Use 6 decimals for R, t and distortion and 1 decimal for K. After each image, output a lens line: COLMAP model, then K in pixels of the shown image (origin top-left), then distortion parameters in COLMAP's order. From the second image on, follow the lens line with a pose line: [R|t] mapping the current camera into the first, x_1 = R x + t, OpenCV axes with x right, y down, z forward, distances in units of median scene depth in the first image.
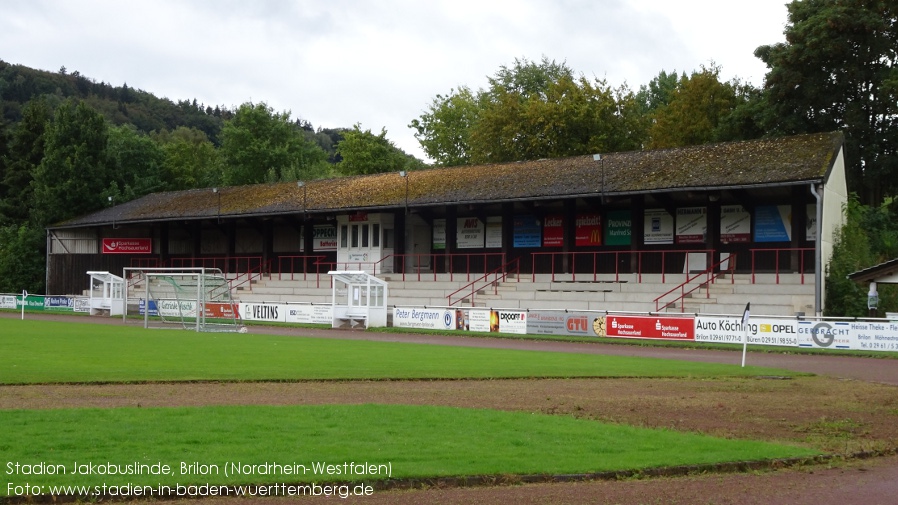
lens RADIAL K [[1844.1, 0, 451.2], [0, 1844.1, 253.4], [0, 0, 1]] dist [-0.023091, 0.000000]
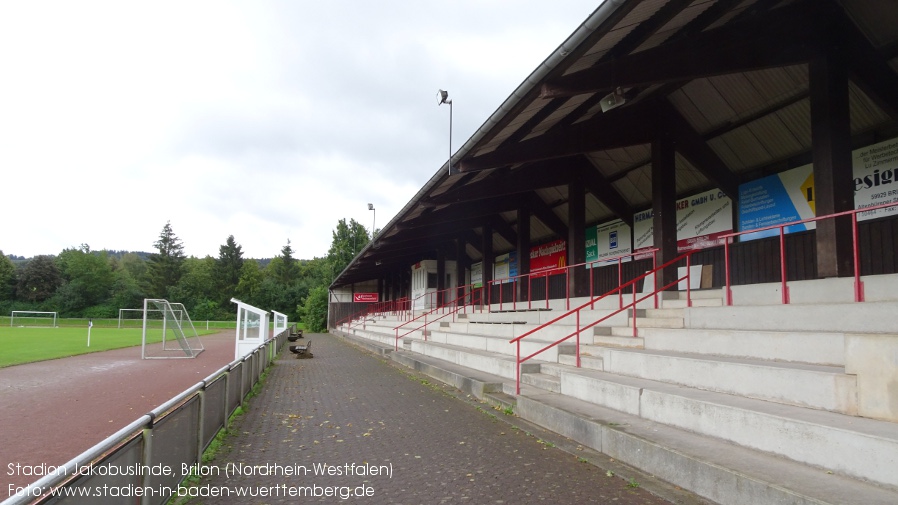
lens RADIAL K [[626.8, 0, 446.6], [0, 626.8, 253.4], [0, 0, 1]] dist [-0.001472, -0.003987]
pose [[0.950048, -0.034418, -0.310200, 0.129928], [0.006002, 0.995732, -0.092100, 0.015471], [0.312046, 0.085638, 0.946199, 0.735894]]
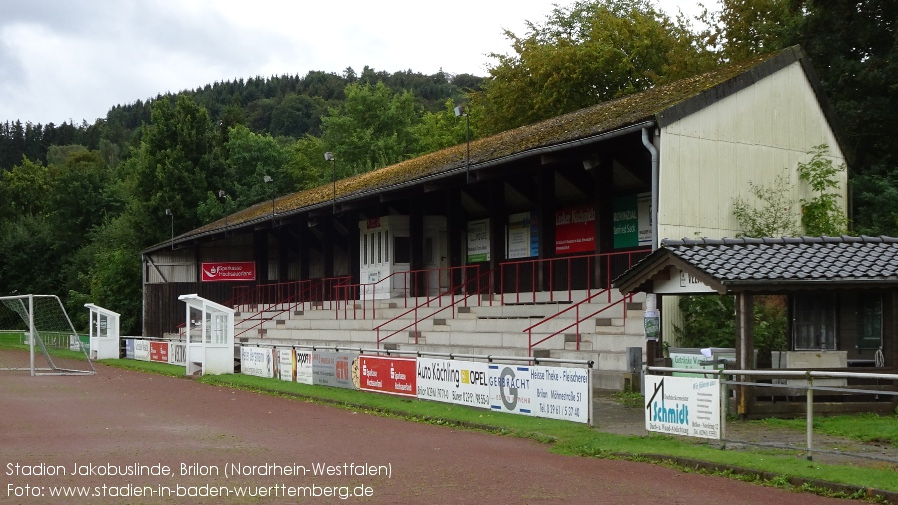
lens RADIAL K [[2034.8, 0, 449.1], [0, 2034.8, 255.9], [0, 0, 1]] dist [-0.313893, 0.000000]
pose [[0.964082, -0.027401, -0.264188, 0.240260], [0.023950, 0.999581, -0.016277, 0.009459], [0.264523, 0.009365, 0.964334, 0.277904]]
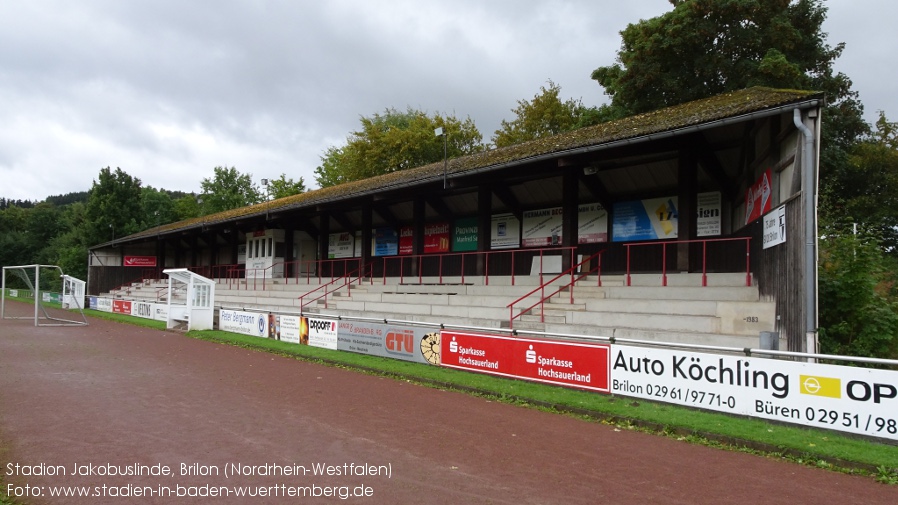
lens RADIAL K [[750.2, 0, 440.9], [0, 750.2, 249.5], [0, 0, 1]] dist [-0.015466, 0.017021]
pose [[0.998428, 0.014841, 0.054040, 0.056617], [-0.012633, 0.999081, -0.040969, 0.013260], [-0.054599, 0.040222, 0.997698, 0.603658]]
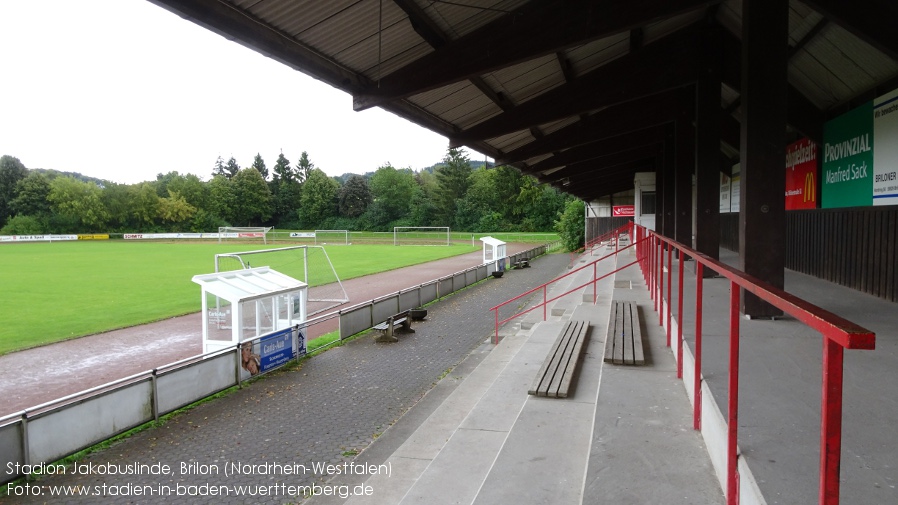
lens RADIAL K [[626.8, 0, 446.3], [0, 626.8, 254.5], [0, 0, 1]] dist [-0.001472, -0.003987]
pose [[0.681479, 0.019732, -0.731571, 0.137774], [0.034293, 0.997677, 0.058854, -0.005707], [0.731033, -0.065196, 0.679220, 0.900908]]
